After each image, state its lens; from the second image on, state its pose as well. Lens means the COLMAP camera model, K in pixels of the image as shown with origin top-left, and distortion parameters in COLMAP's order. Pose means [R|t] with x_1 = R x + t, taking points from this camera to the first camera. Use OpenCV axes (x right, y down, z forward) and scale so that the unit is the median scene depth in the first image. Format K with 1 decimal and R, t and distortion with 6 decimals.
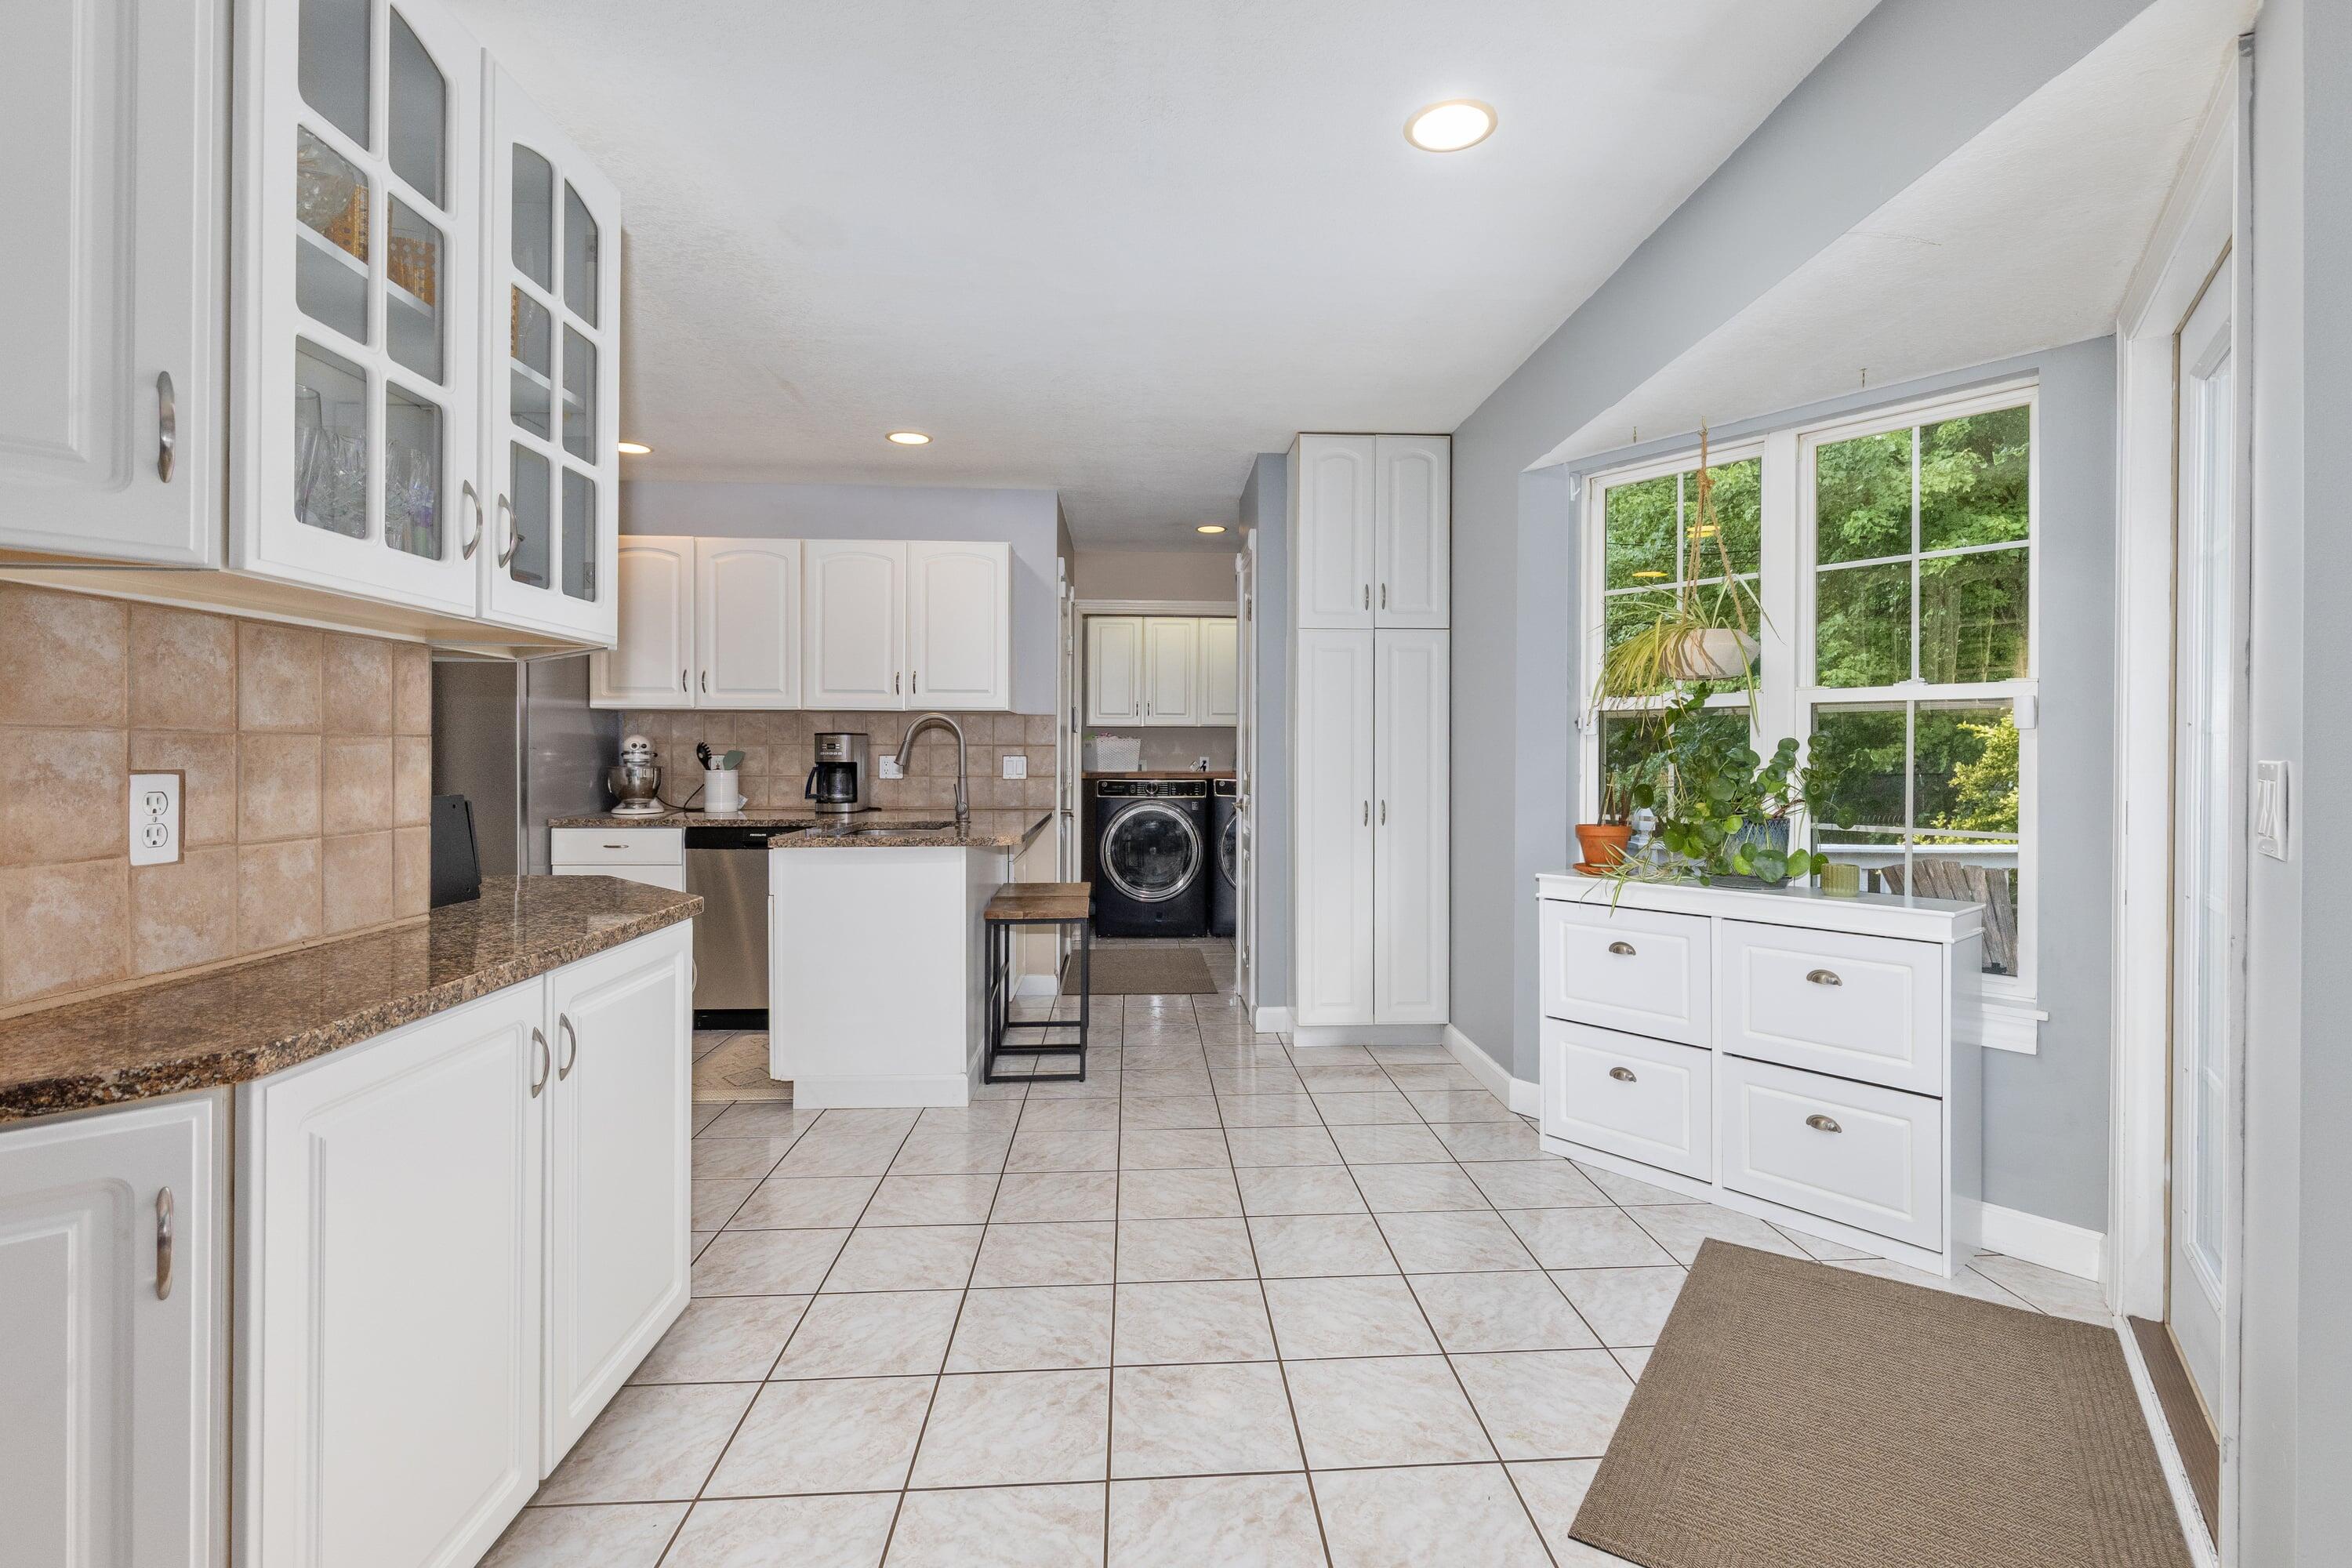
lens RADIAL K [[1085.8, 0, 1182.0], [0, 1085.8, 759.4], [0, 0, 1]] dist [-0.005539, 0.000243]
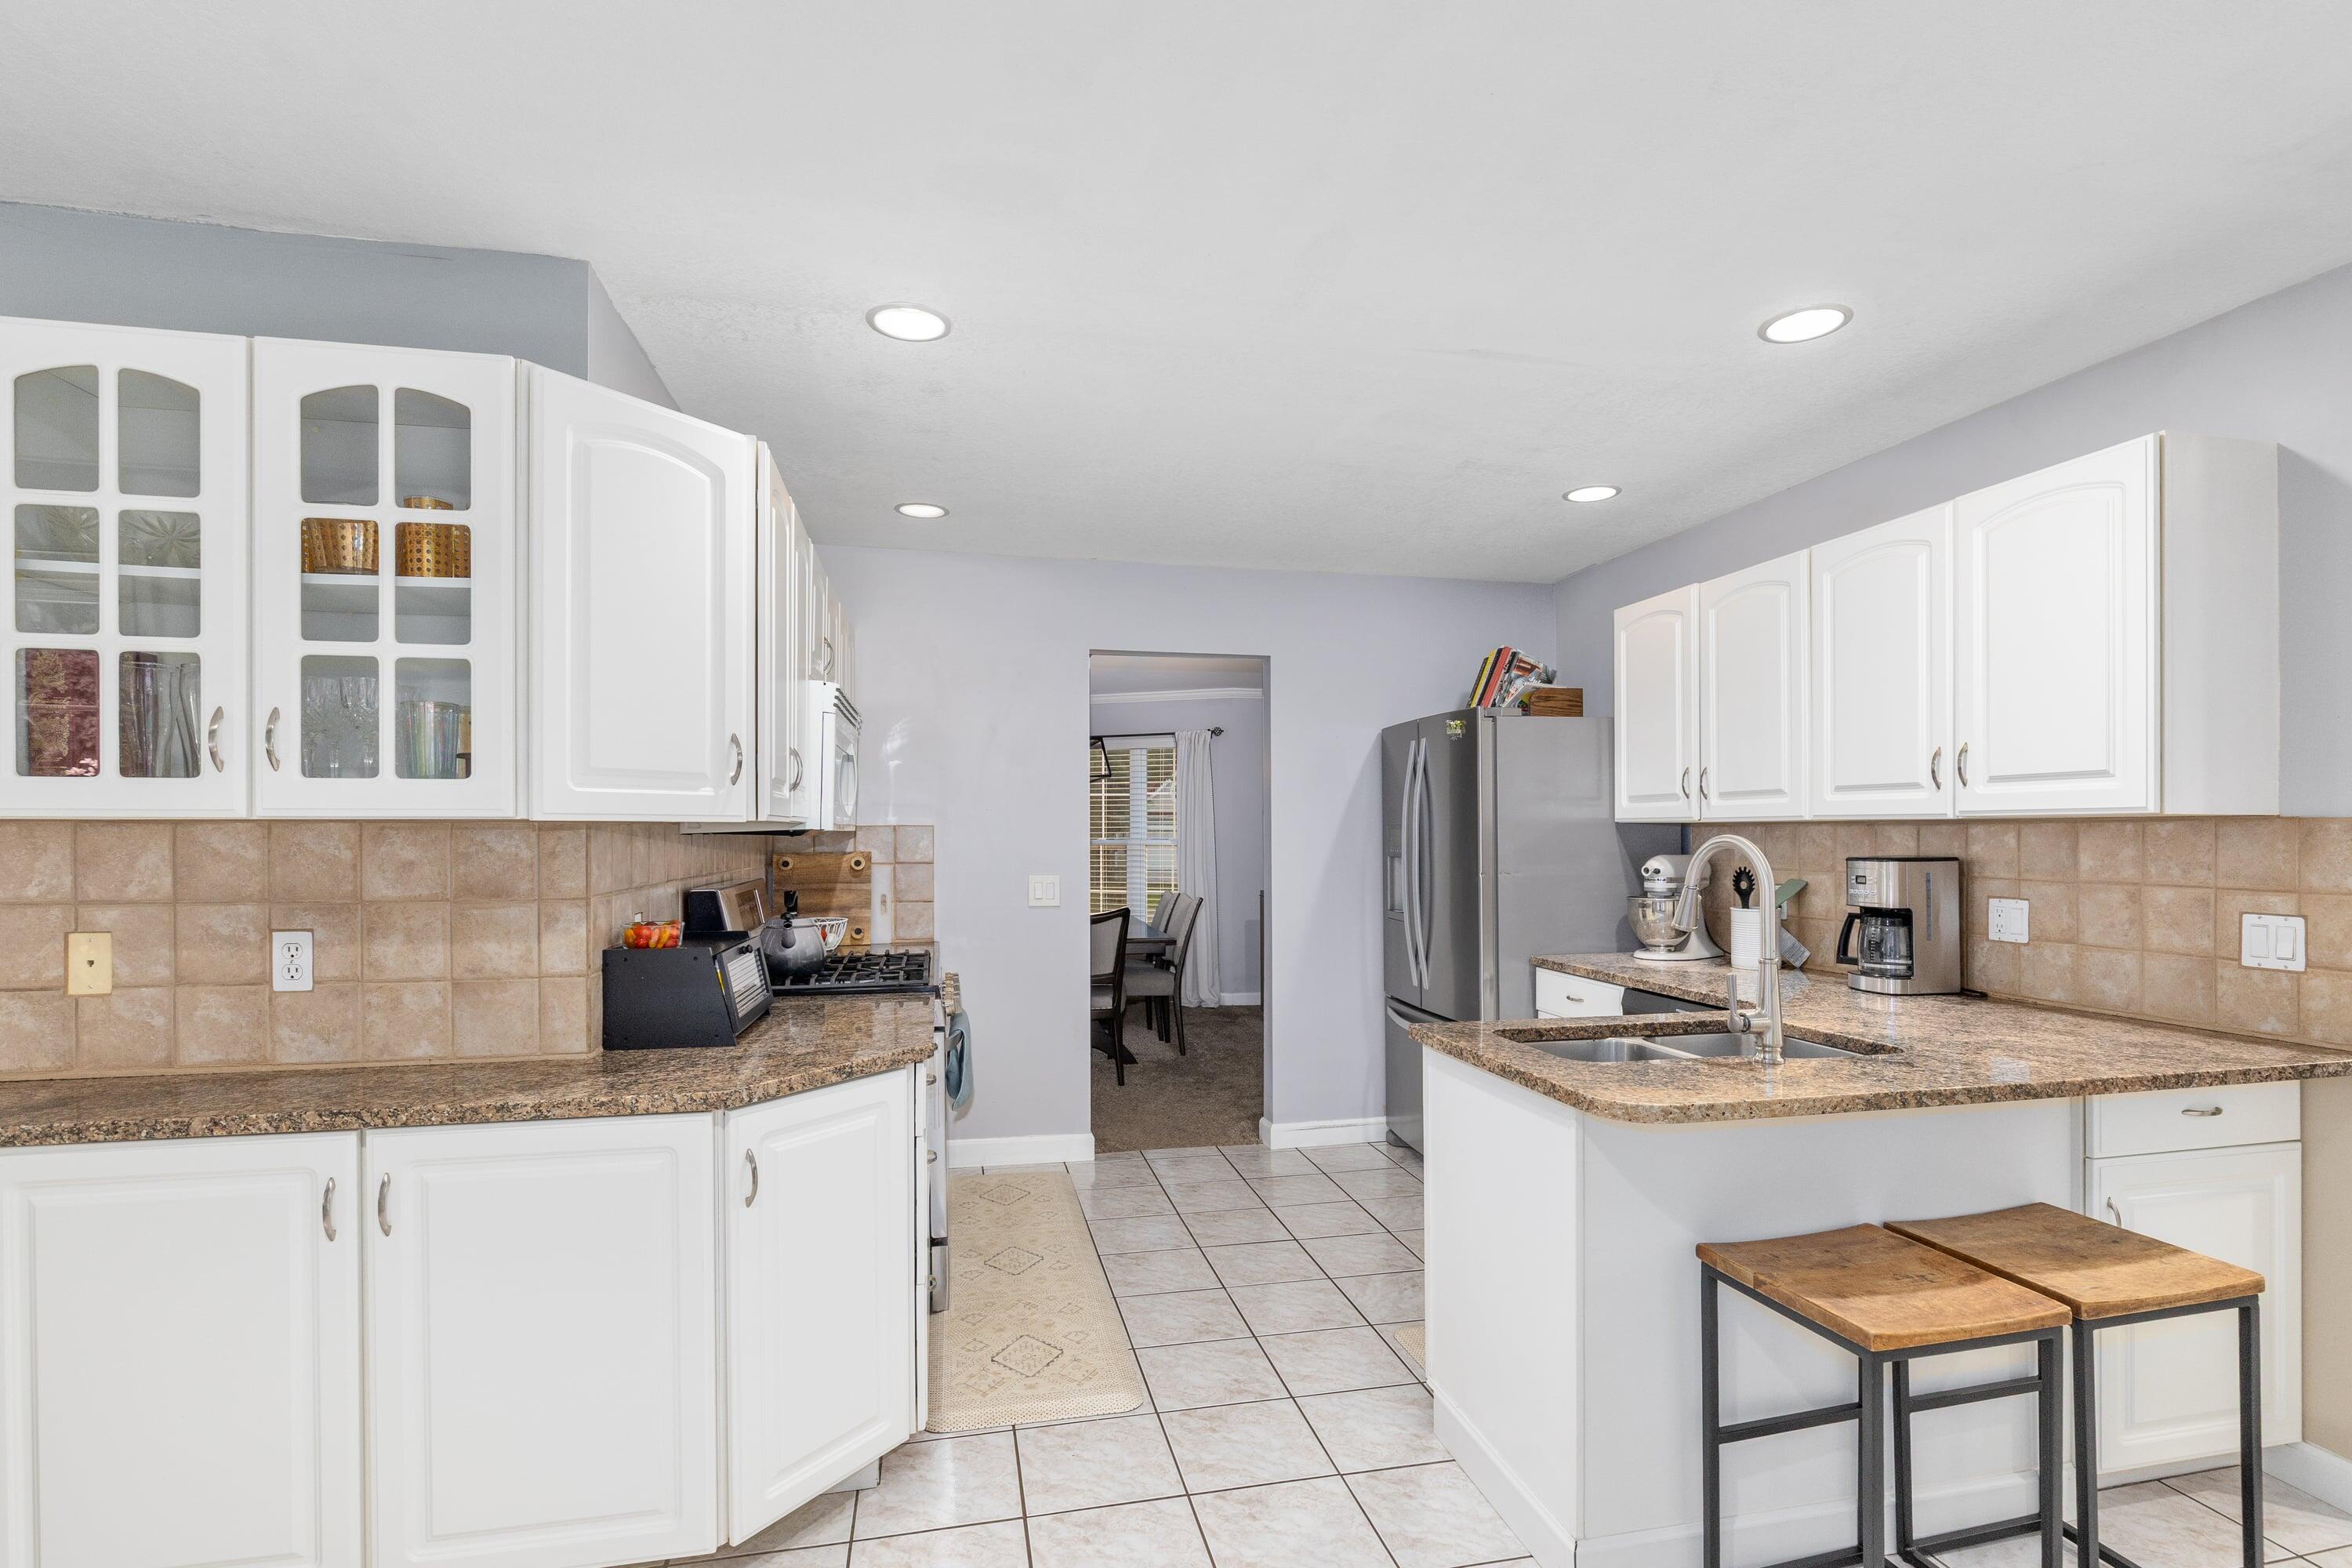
lens RADIAL K [[1103.0, 0, 1180.5], [0, 1103.0, 825.6], [0, 0, 1]] dist [-0.005641, -0.000063]
pose [[0.166686, -0.012060, -0.985936, 0.618834], [-0.004140, 0.999908, -0.012931, -0.095661], [0.986001, 0.006237, 0.166620, 1.572945]]
